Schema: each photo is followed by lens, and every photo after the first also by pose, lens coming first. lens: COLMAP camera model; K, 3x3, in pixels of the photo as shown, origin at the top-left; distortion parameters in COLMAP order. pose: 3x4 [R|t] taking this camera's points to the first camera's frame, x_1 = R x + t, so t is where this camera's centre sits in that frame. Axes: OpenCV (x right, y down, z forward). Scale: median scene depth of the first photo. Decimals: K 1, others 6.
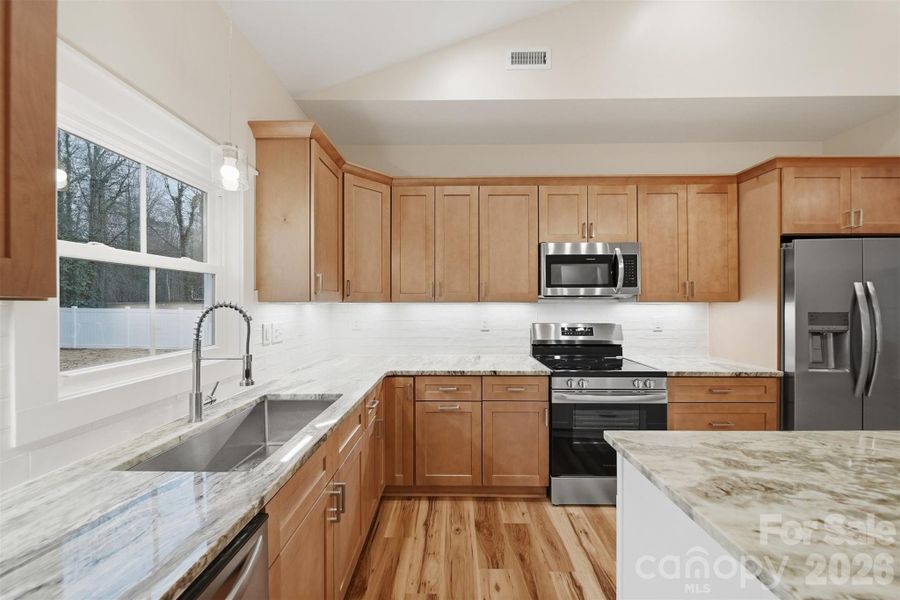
lens RADIAL K [[322.6, 0, 447.2], [0, 322.6, 302.8], [0, 0, 1]] dist [-0.001514, -0.000298]
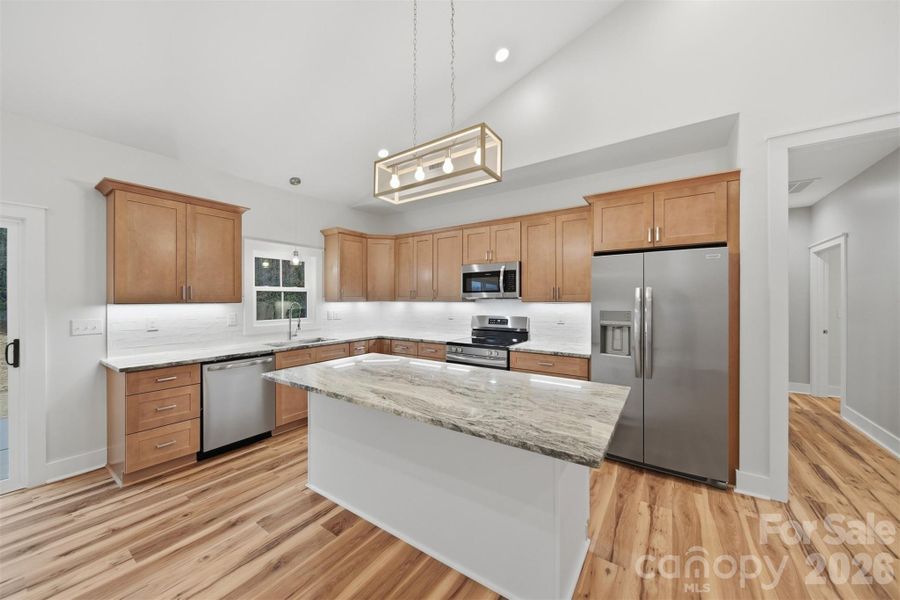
lens RADIAL K [[318.8, 0, 450.0], [0, 318.8, 300.0], [0, 0, 1]] dist [-0.000568, -0.000197]
pose [[0.838855, 0.001021, -0.544354, 1.262790], [0.001307, 0.999992, 0.003889, -0.020256], [0.544354, -0.003973, 0.838846, -0.434396]]
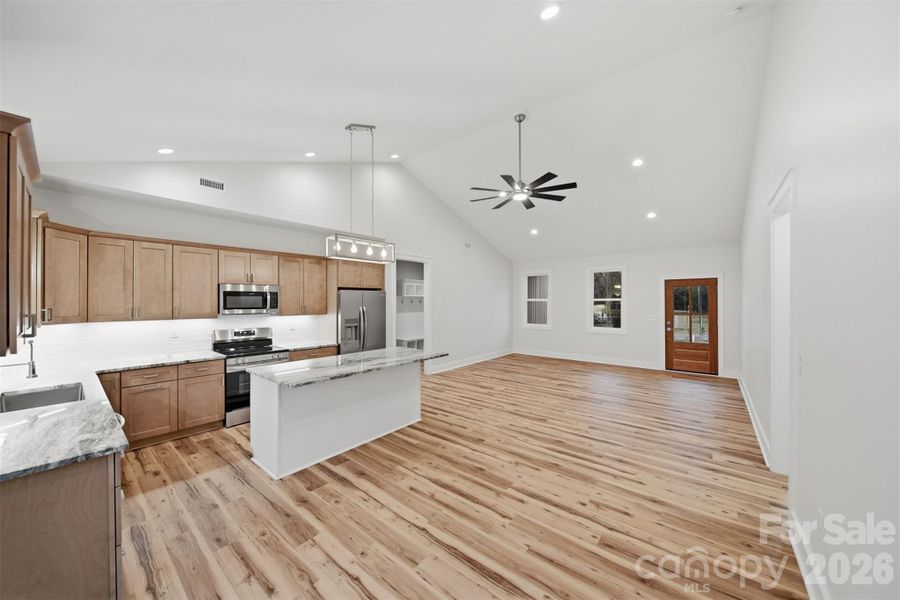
lens RADIAL K [[318.8, 0, 450.0], [0, 318.8, 300.0], [0, 0, 1]] dist [-0.000568, -0.000197]
pose [[0.615037, 0.003982, 0.788488, -0.331947], [-0.001299, 0.999991, -0.004038, -0.105989], [-0.788497, 0.001459, 0.615037, -1.139920]]
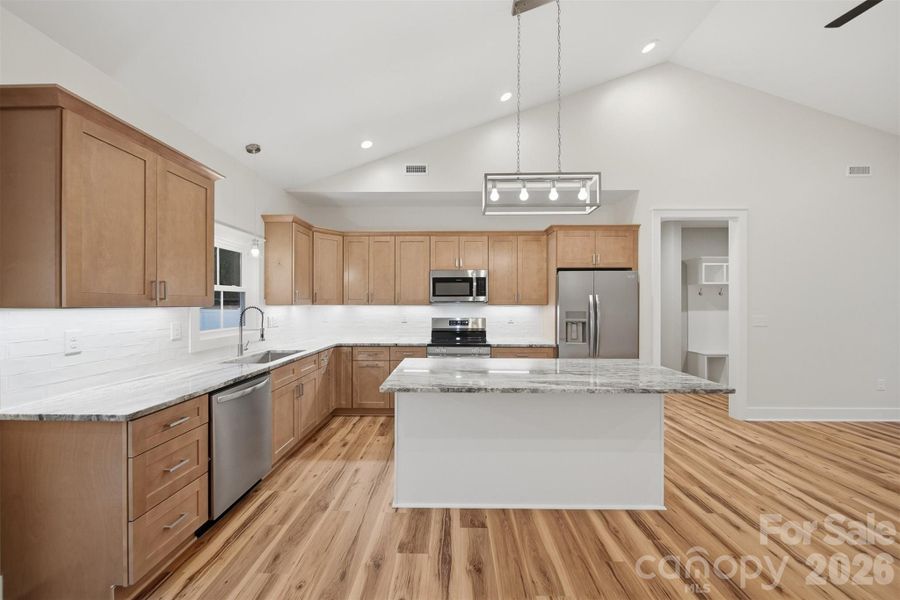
lens RADIAL K [[322.6, 0, 447.2], [0, 322.6, 302.8], [0, 0, 1]] dist [-0.001514, -0.000298]
pose [[0.999988, 0.002486, 0.004205, 0.420470], [-0.002488, 0.999997, 0.000429, -0.017252], [-0.004204, -0.000440, 0.999991, -0.793669]]
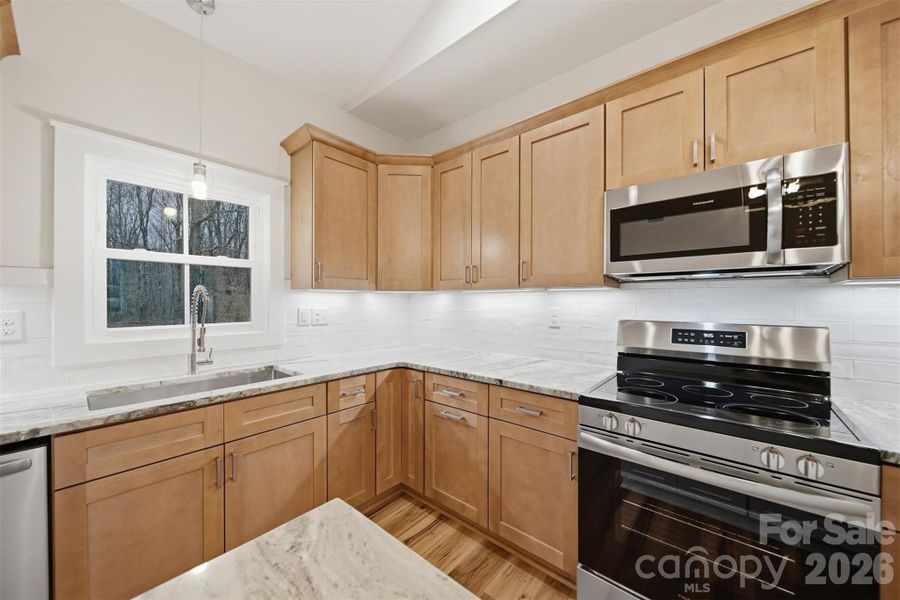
lens RADIAL K [[324.1, 0, 444.7], [0, 324.1, 303.1], [0, 0, 1]] dist [0.011580, -0.000052]
pose [[0.768251, 0.005057, -0.640128, 0.518919], [-0.000532, 0.999974, 0.007260, 0.031211], [0.640148, -0.005237, 0.768234, 0.349659]]
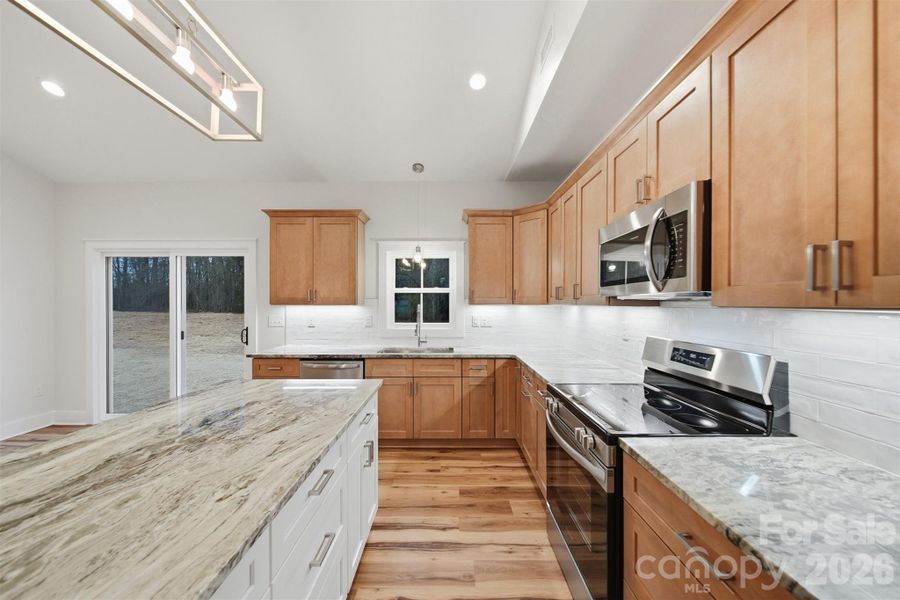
lens RADIAL K [[333.7, 0, 455.9], [0, 333.7, 303.6], [0, 0, 1]] dist [-0.000310, -0.000021]
pose [[0.015779, 0.002574, -0.999872, 1.220789], [0.001146, 0.999996, 0.002592, -0.011025], [0.999875, -0.001187, 0.015776, 0.723611]]
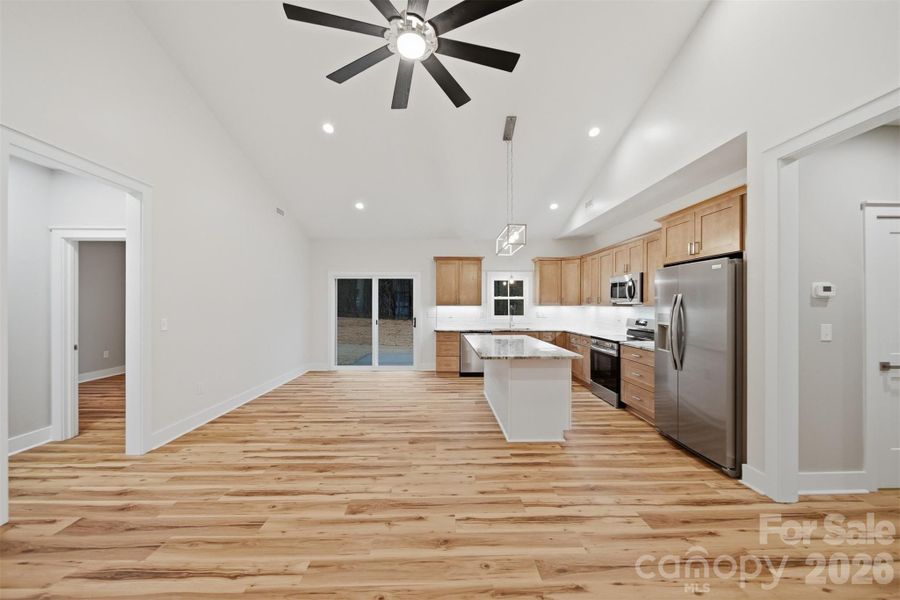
lens RADIAL K [[333.7, 0, 455.9], [0, 333.7, 303.6], [0, 0, 1]] dist [-0.000310, -0.000021]
pose [[0.052158, -0.000317, -0.998639, 2.673831], [-0.000334, 1.000000, -0.000334, -0.019649], [0.998639, 0.000351, 0.052158, -0.110143]]
